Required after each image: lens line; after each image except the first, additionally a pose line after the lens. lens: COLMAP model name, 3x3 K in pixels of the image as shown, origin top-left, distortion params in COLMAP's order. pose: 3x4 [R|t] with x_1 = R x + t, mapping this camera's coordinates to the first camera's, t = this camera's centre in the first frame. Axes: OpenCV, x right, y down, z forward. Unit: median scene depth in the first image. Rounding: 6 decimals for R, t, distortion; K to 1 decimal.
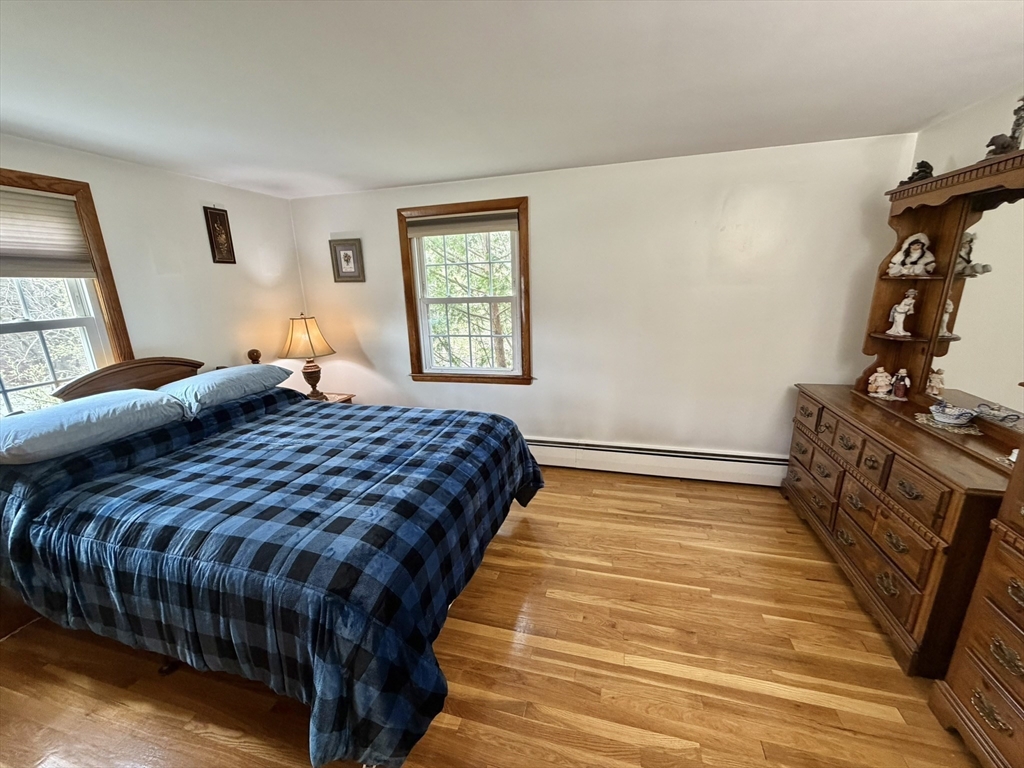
lens RADIAL K [[405.8, 0, 512.0], [0, 405.8, 383.7], [0, 0, 1]] dist [-0.000068, 0.000283]
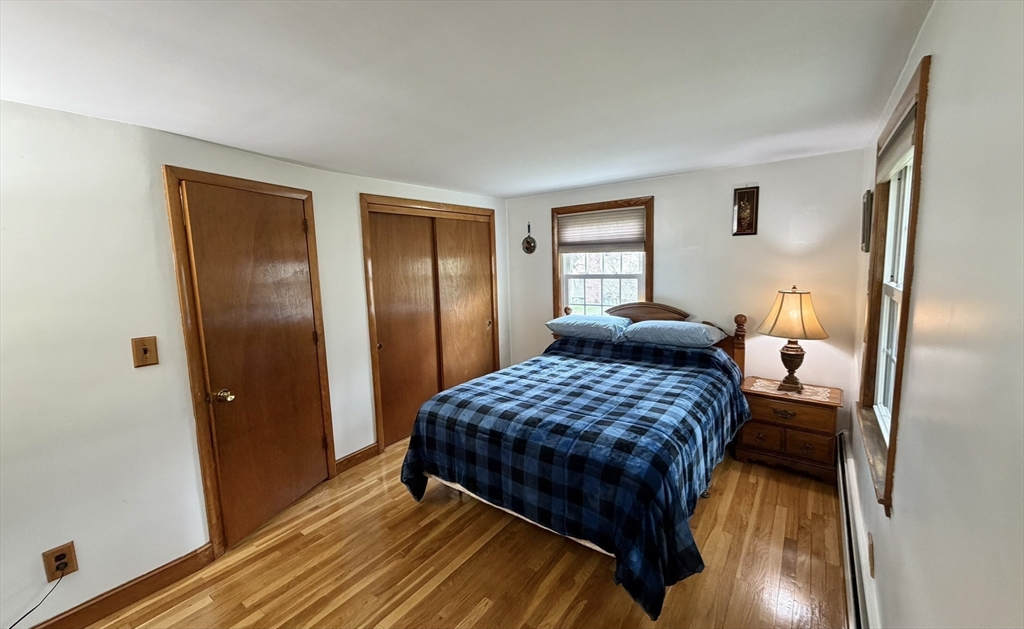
lens RADIAL K [[410.3, 0, 512.3], [0, 410.3, 307.7], [0, 0, 1]] dist [0.001580, 0.000038]
pose [[-0.355333, 0.152500, -0.922216, 0.692136], [-0.190992, 0.953942, 0.231337, -0.292358], [0.915019, 0.258337, -0.309841, 0.971568]]
